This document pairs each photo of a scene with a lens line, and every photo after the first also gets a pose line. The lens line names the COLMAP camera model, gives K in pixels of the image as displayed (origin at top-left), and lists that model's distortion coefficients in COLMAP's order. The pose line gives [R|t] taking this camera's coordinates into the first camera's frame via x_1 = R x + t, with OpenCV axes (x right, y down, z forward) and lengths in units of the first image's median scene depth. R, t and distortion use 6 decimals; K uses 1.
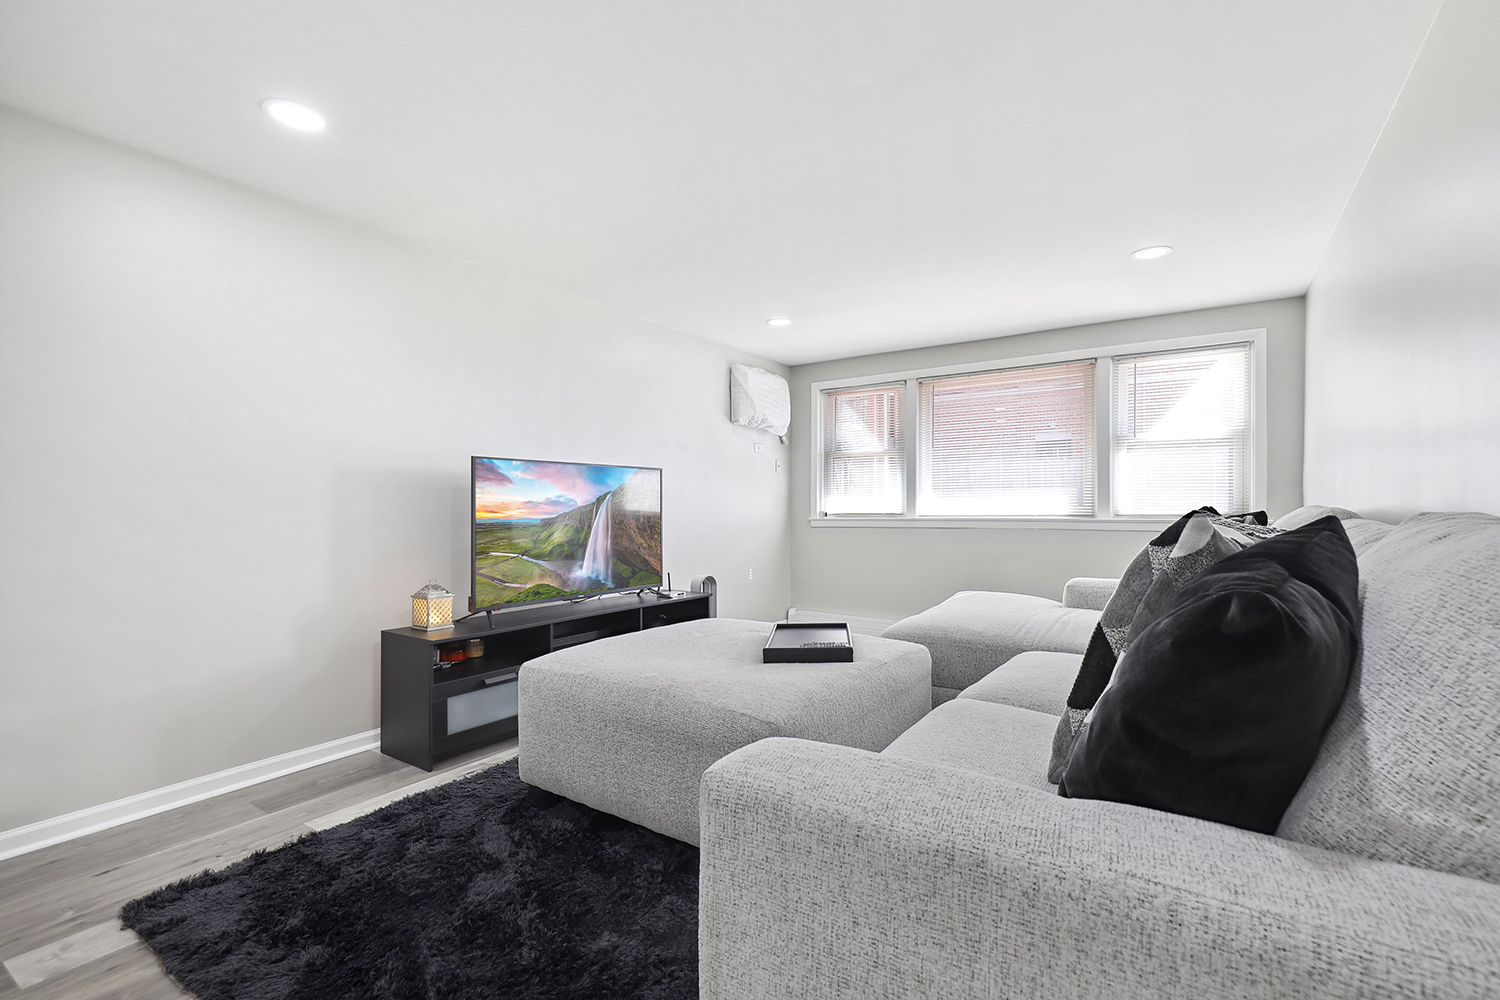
lens RADIAL K [[683.1, 0, 753.7], [0, 683.1, 495.1], [0, 0, 1]] dist [0.009911, 0.000159]
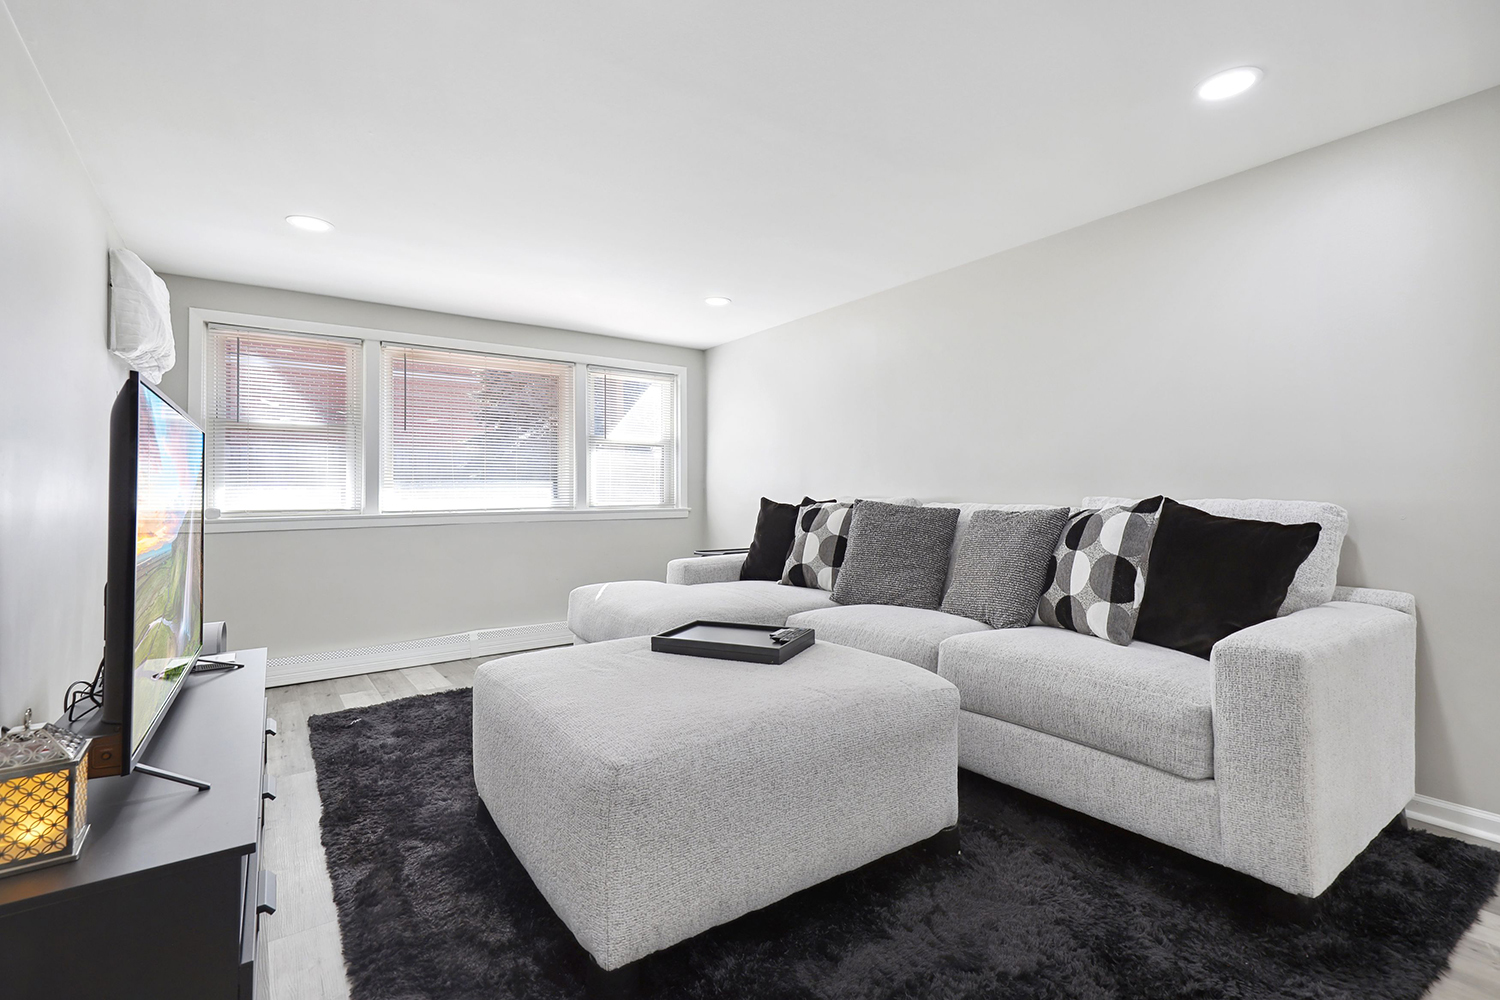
lens RADIAL K [[683.1, 0, 753.7], [0, 683.1, 495.1], [0, 0, 1]] dist [0.009911, 0.000159]
pose [[0.351002, 0.003100, 0.936370, -0.462927], [-0.005426, 0.999984, -0.001277, 0.011657], [-0.936359, -0.004633, 0.351013, 0.381815]]
